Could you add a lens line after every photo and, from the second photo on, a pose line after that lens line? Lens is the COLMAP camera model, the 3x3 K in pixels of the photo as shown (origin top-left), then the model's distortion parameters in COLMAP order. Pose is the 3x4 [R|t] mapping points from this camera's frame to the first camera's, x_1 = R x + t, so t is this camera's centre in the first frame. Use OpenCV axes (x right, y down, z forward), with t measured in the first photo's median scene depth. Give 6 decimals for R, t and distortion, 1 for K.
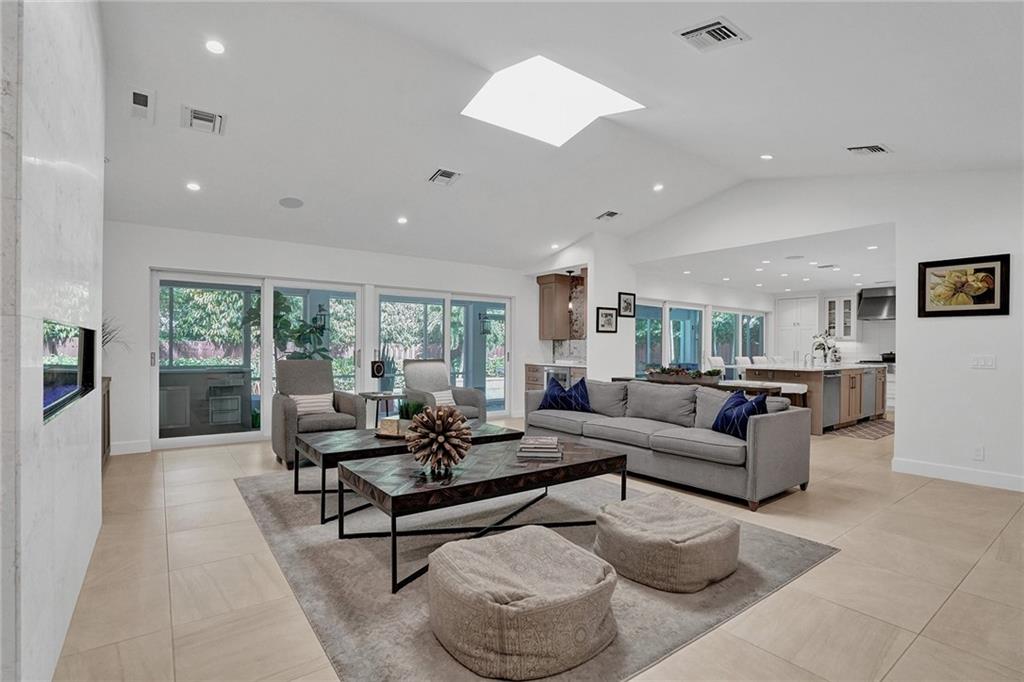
lens RADIAL K [[505.6, 0, 512.0], [0, 505.6, 341.0], [0, 0, 1]] dist [-0.001064, 0.000078]
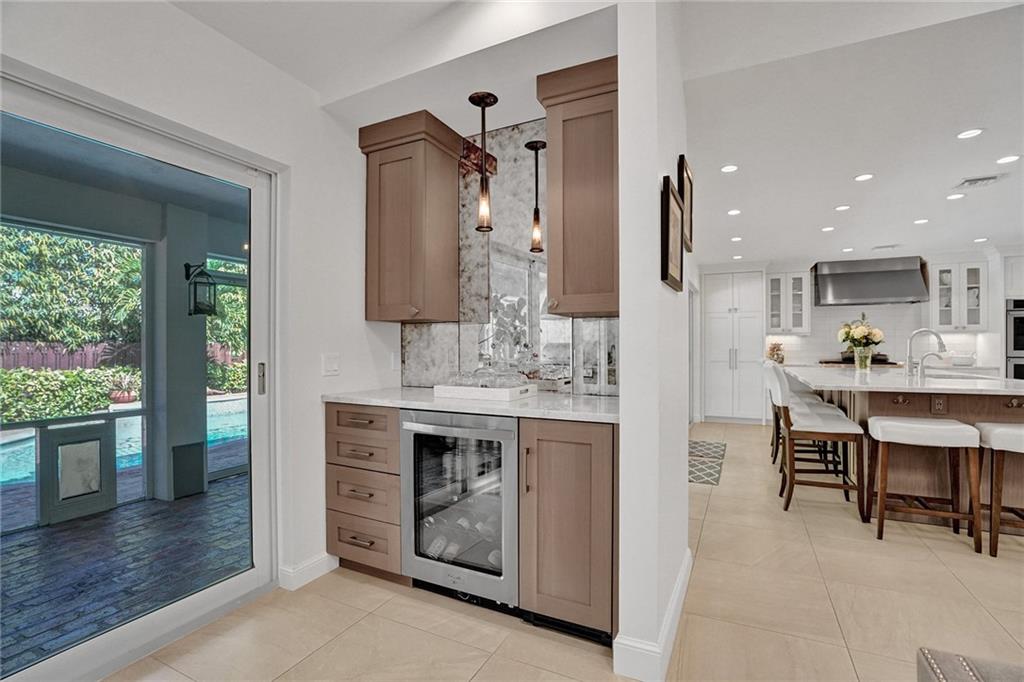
lens RADIAL K [[471.8, 0, 509.5], [0, 471.8, 347.4], [0, 0, 1]] dist [-0.018366, 0.000943]
pose [[0.894986, -0.007347, 0.446034, 0.000217], [0.002020, 0.999921, 0.012417, 0.009389], [-0.446090, -0.010212, 0.894930, 0.586234]]
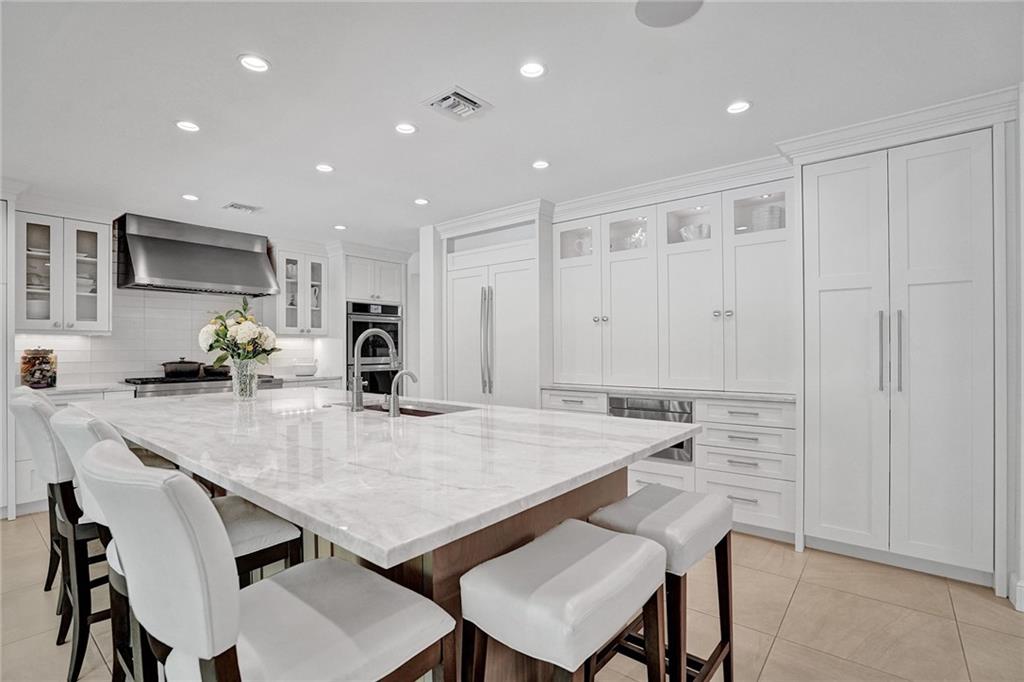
lens RADIAL K [[471.8, 0, 509.5], [0, 471.8, 347.4], [0, 0, 1]] dist [-0.018366, 0.000943]
pose [[-0.233351, -0.004743, 0.972381, 0.229948], [-0.006386, 0.999974, 0.003345, 0.007457], [-0.972371, -0.005429, -0.233376, 0.761234]]
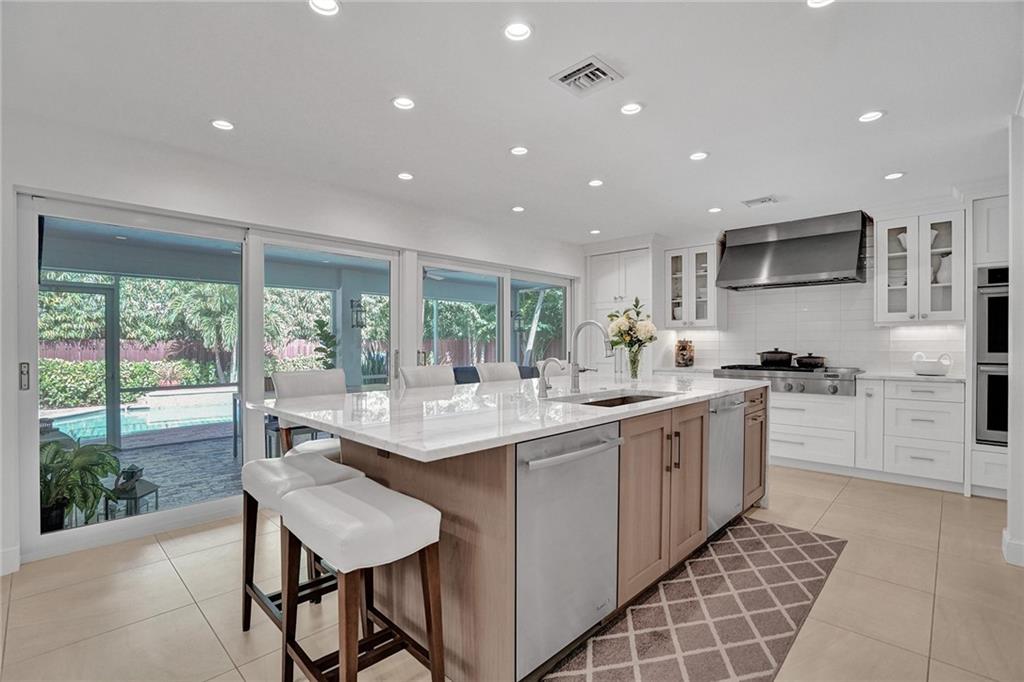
lens RADIAL K [[471.8, 0, 509.5], [0, 471.8, 347.4], [0, 0, 1]] dist [-0.018366, 0.000943]
pose [[0.989468, -0.008327, 0.144513, 0.387239], [0.005279, 0.999756, 0.021460, 0.008183], [-0.144656, -0.020471, 0.989270, 0.530842]]
